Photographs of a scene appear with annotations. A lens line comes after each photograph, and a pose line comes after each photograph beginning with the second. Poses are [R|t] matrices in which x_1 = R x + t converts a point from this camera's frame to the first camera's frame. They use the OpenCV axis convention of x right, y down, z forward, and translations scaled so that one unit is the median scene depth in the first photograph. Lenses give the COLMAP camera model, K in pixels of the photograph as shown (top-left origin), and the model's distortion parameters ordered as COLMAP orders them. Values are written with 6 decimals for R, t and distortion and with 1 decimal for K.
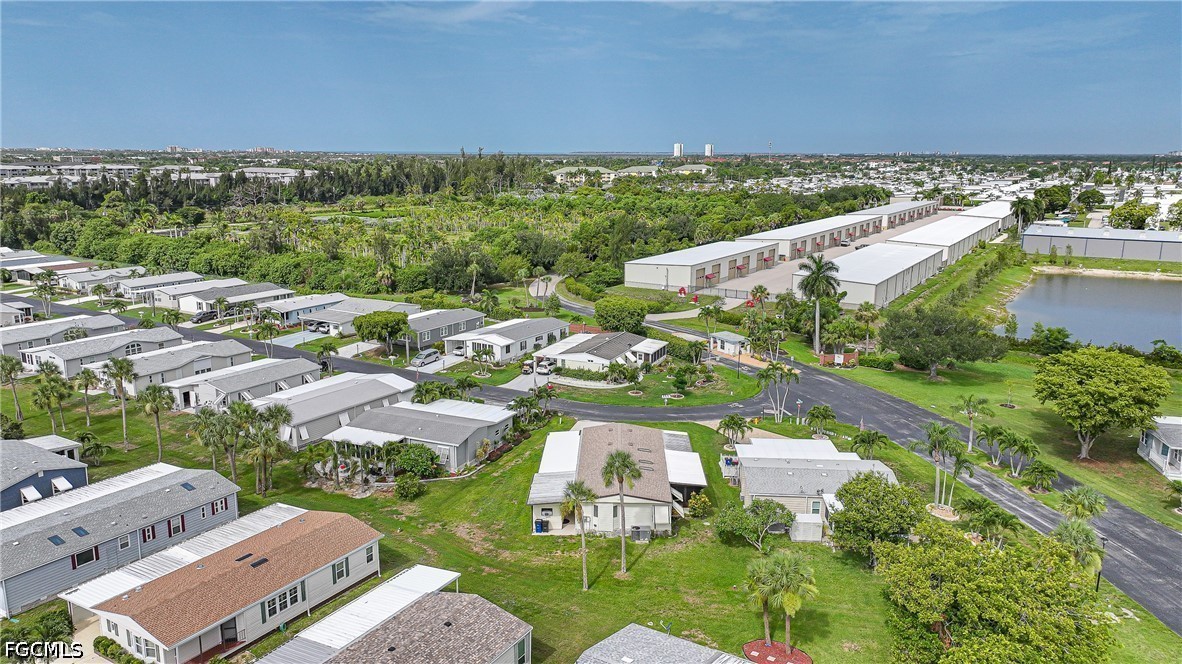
lens RADIAL K [[831.5, 0, 593.1], [0, 831.5, 328.0], [0, 0, 1]] dist [0.003036, 0.004481]
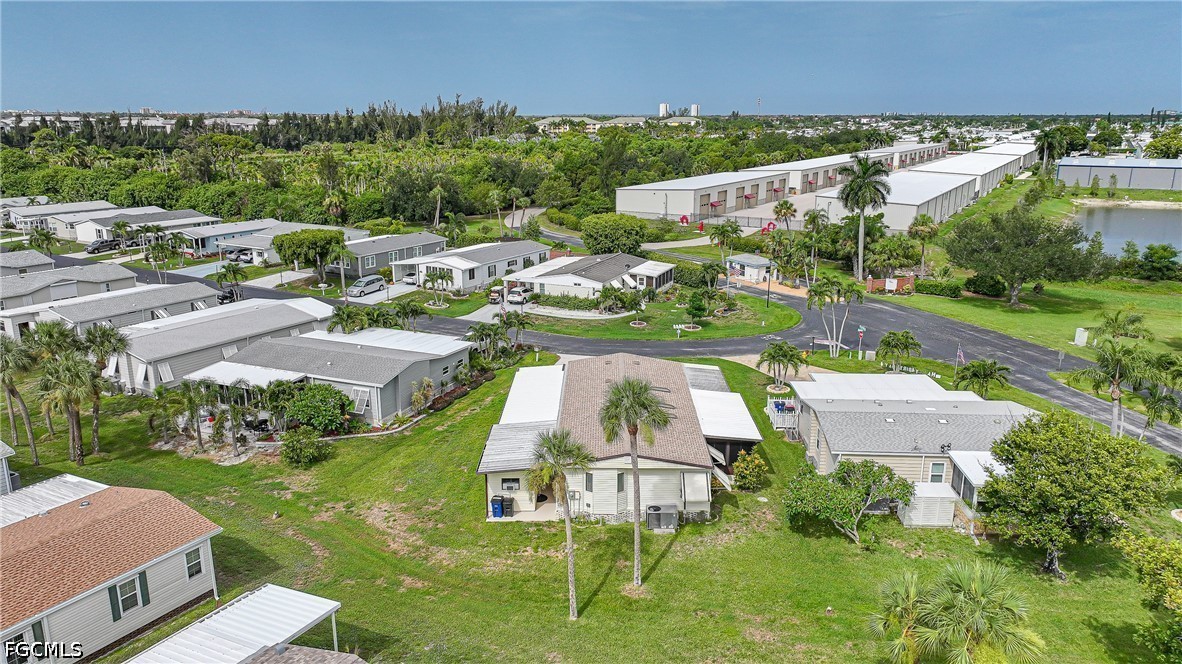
lens RADIAL K [[831.5, 0, 590.2], [0, 831.5, 336.4], [0, 0, 1]] dist [0.003036, 0.004481]
pose [[0.999879, -0.008029, 0.013323, -0.001868], [0.007323, 0.998608, 0.052226, 0.046511], [-0.013724, -0.052123, 0.998546, 0.226571]]
